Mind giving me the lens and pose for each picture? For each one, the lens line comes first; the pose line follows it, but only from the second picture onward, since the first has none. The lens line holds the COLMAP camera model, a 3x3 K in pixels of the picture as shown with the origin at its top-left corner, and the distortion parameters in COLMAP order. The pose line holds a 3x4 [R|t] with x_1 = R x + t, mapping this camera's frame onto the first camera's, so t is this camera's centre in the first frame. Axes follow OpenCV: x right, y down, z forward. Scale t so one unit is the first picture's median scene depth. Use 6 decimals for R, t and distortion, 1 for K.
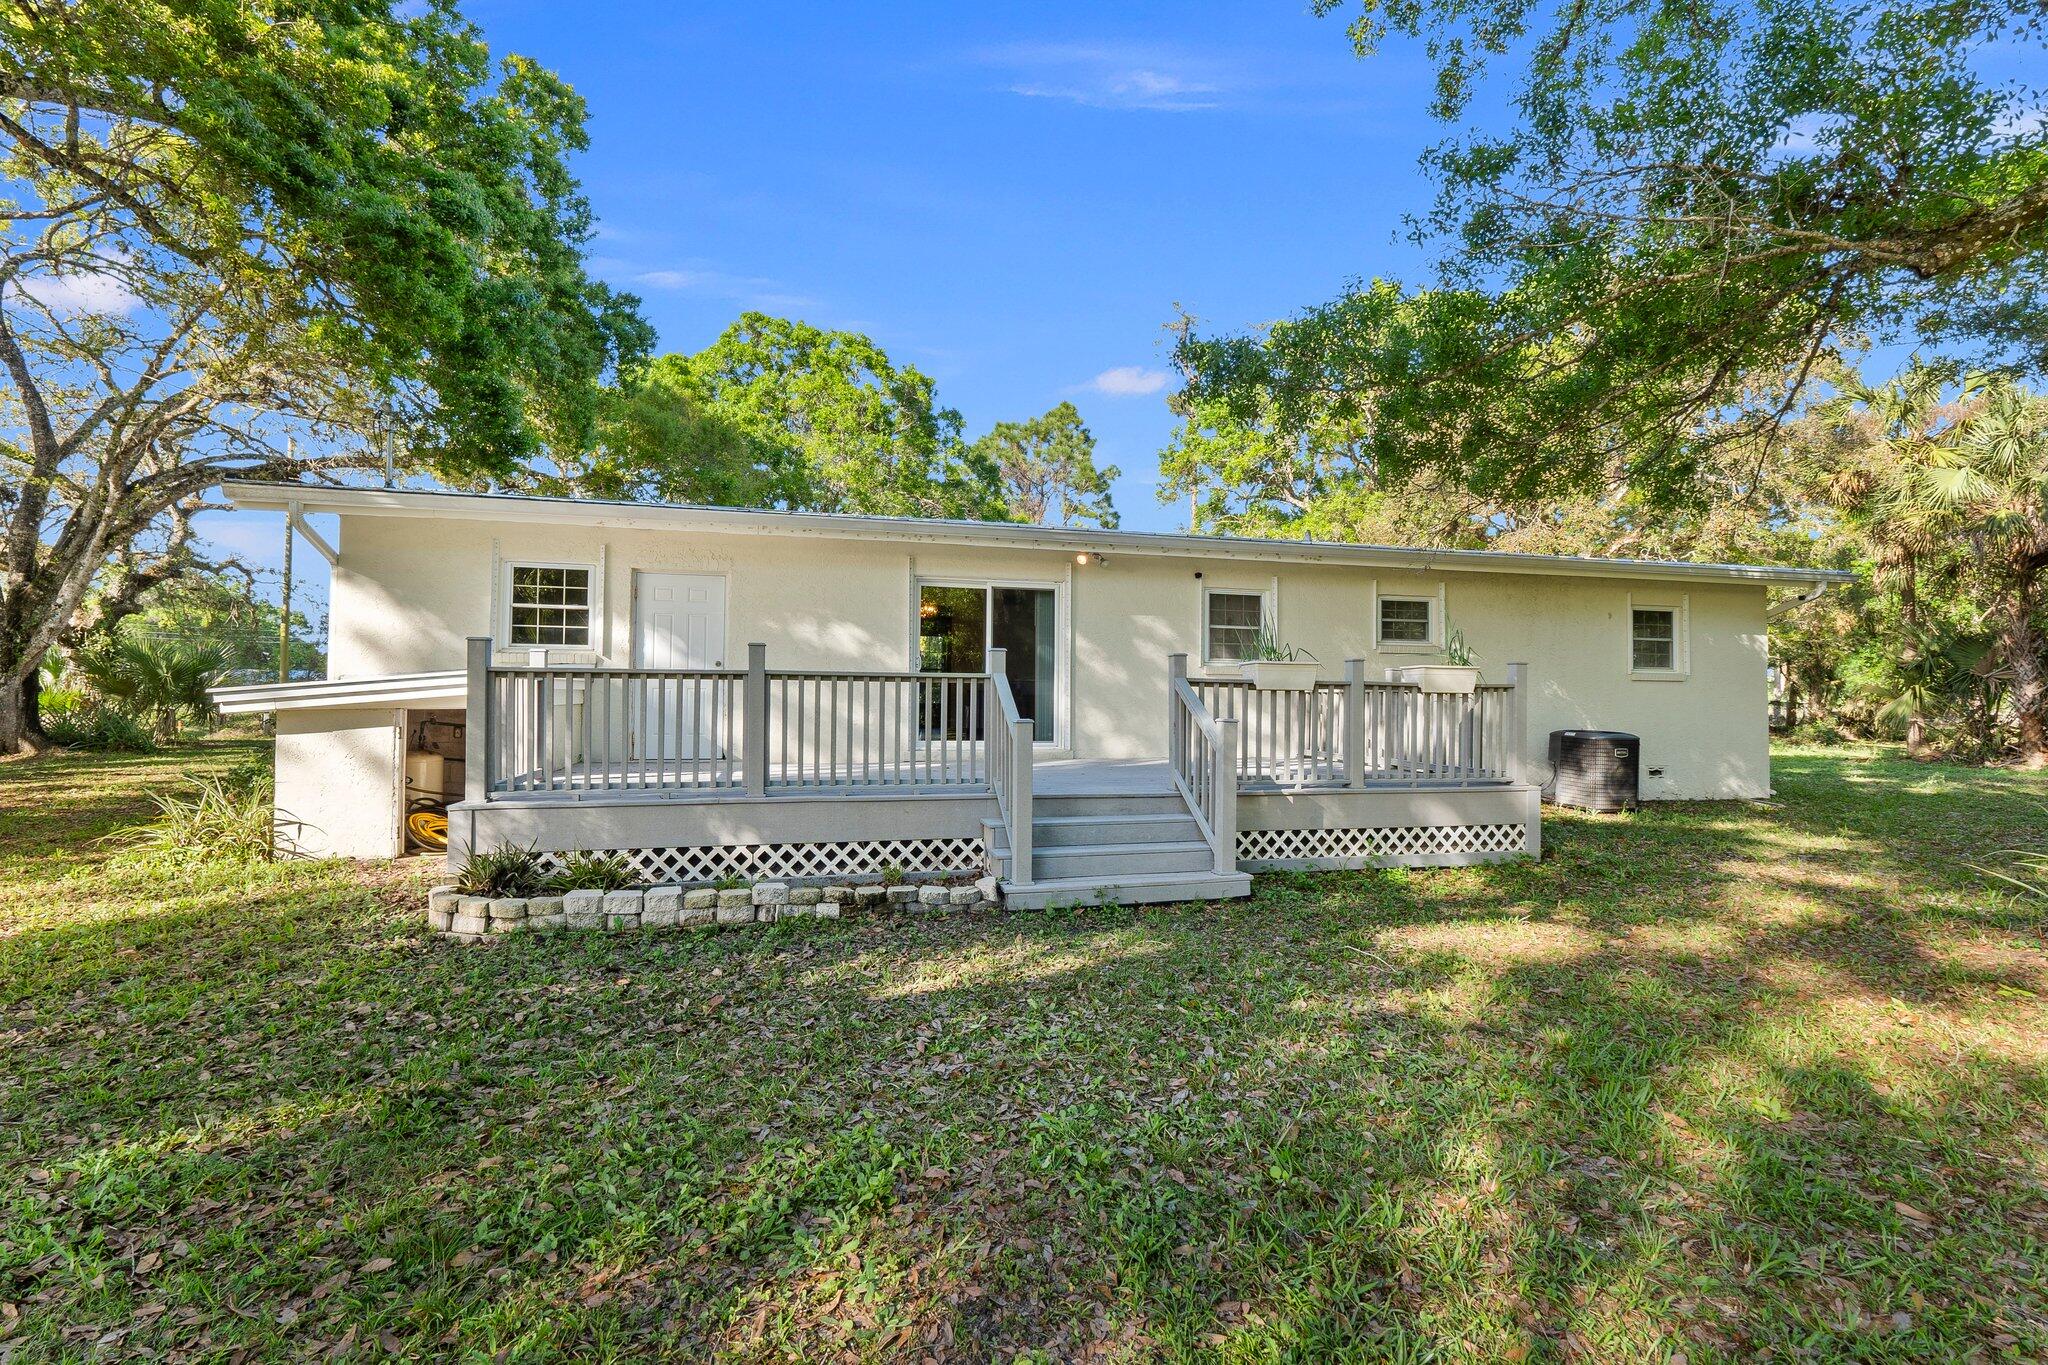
lens RADIAL K [[861.2, 0, 1018.8], [0, 861.2, 669.1], [0, 0, 1]] dist [0.007786, -0.000886]
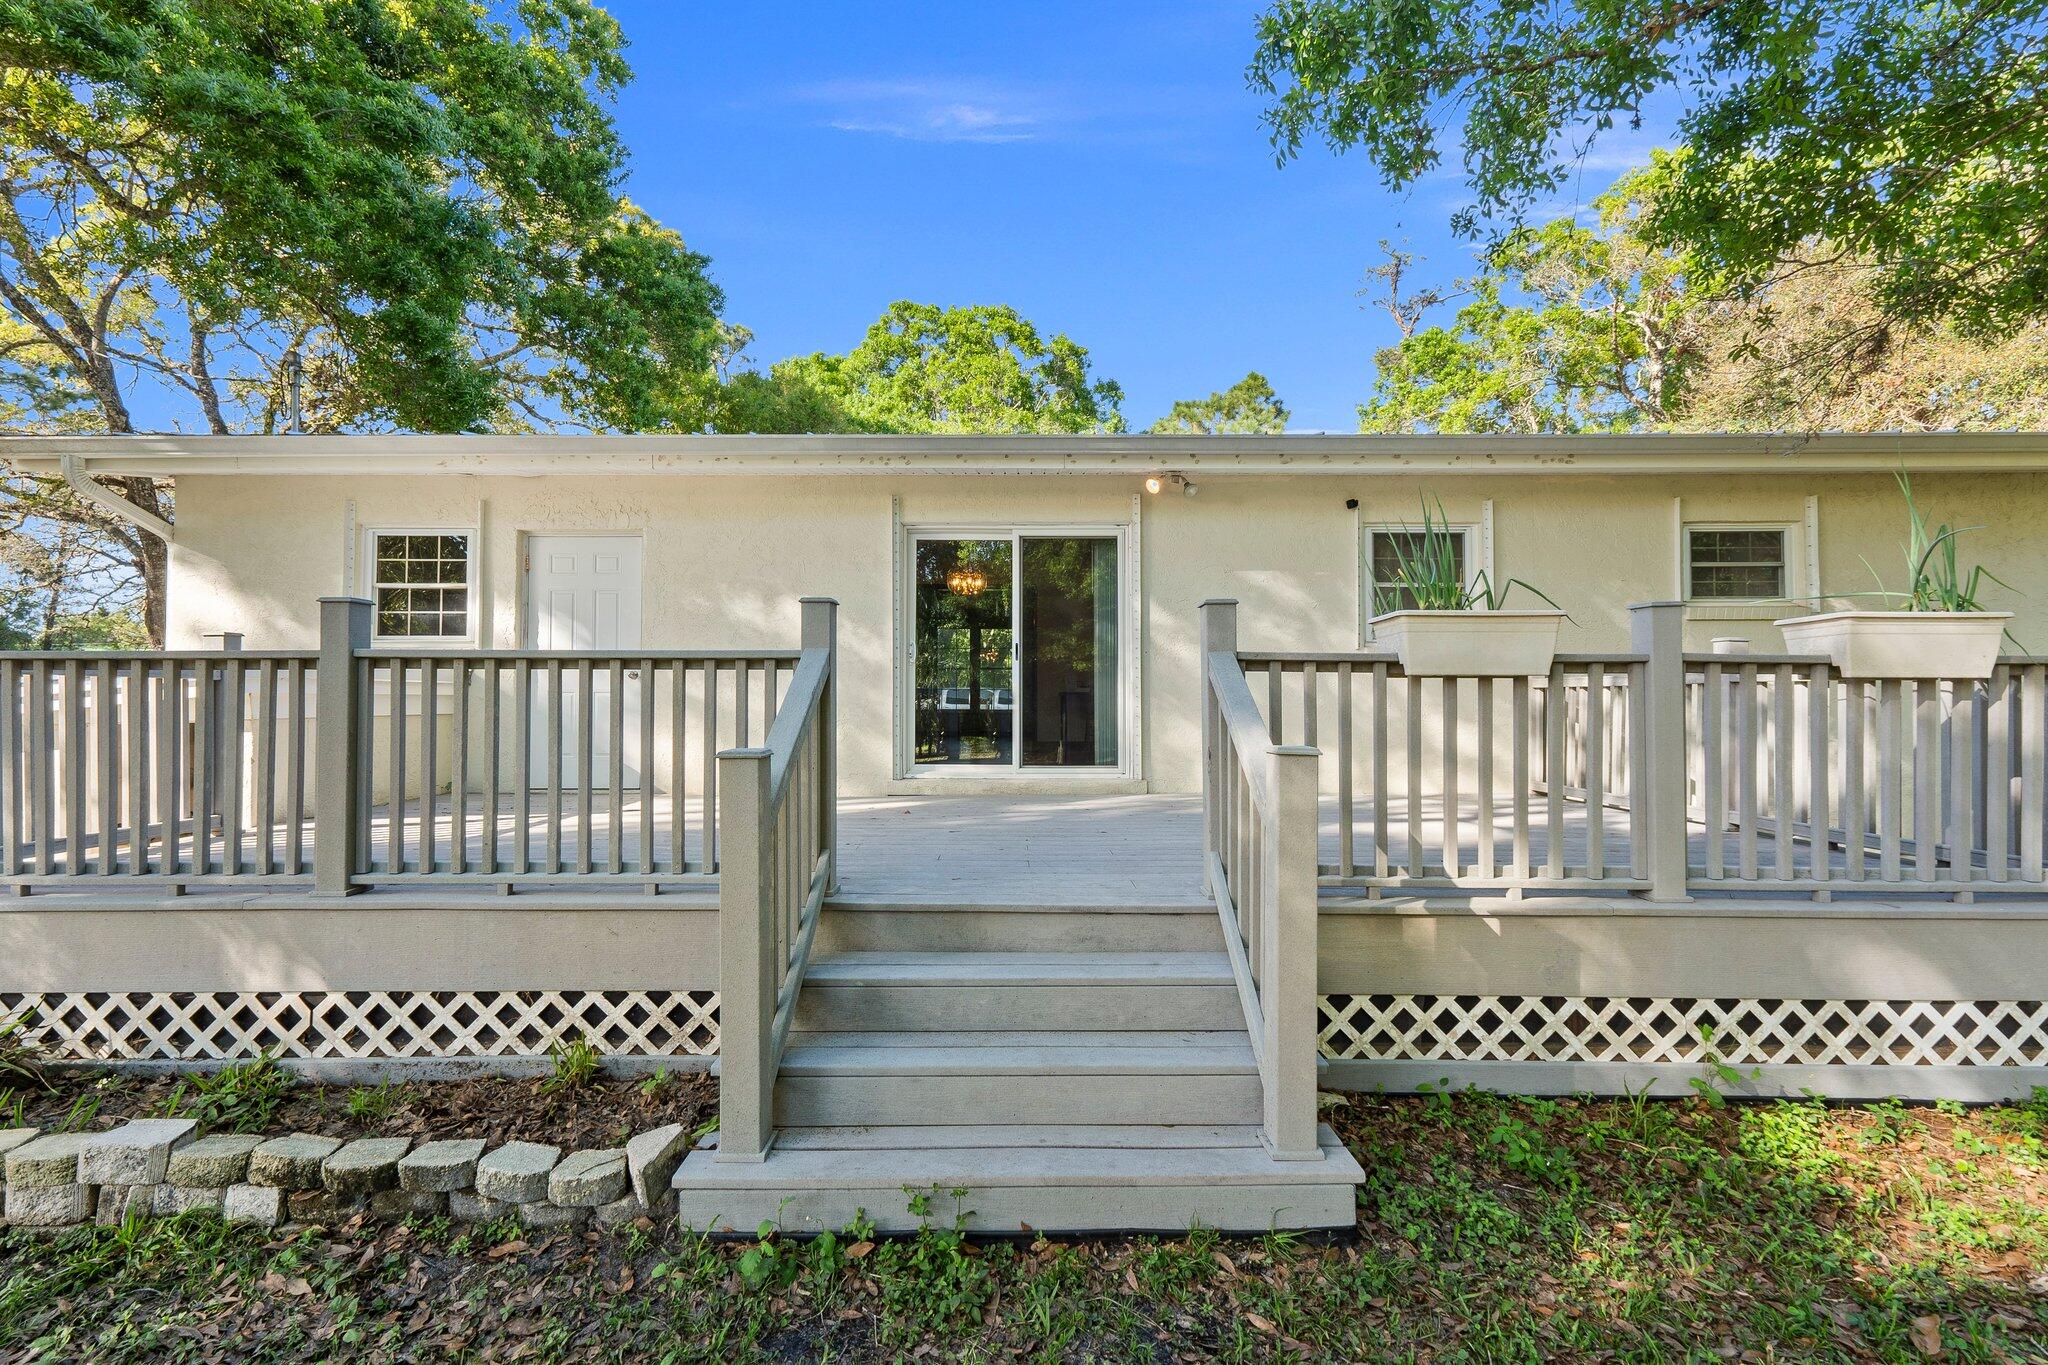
lens RADIAL K [[861.2, 0, 1007.2], [0, 861.2, 682.3], [0, 0, 1]] dist [0.007786, -0.000886]
pose [[0.968955, -0.014528, -0.246812, 0.177358], [0.016760, 0.999835, 0.006945, 0.019819], [0.246670, -0.010866, 0.969039, 0.492248]]
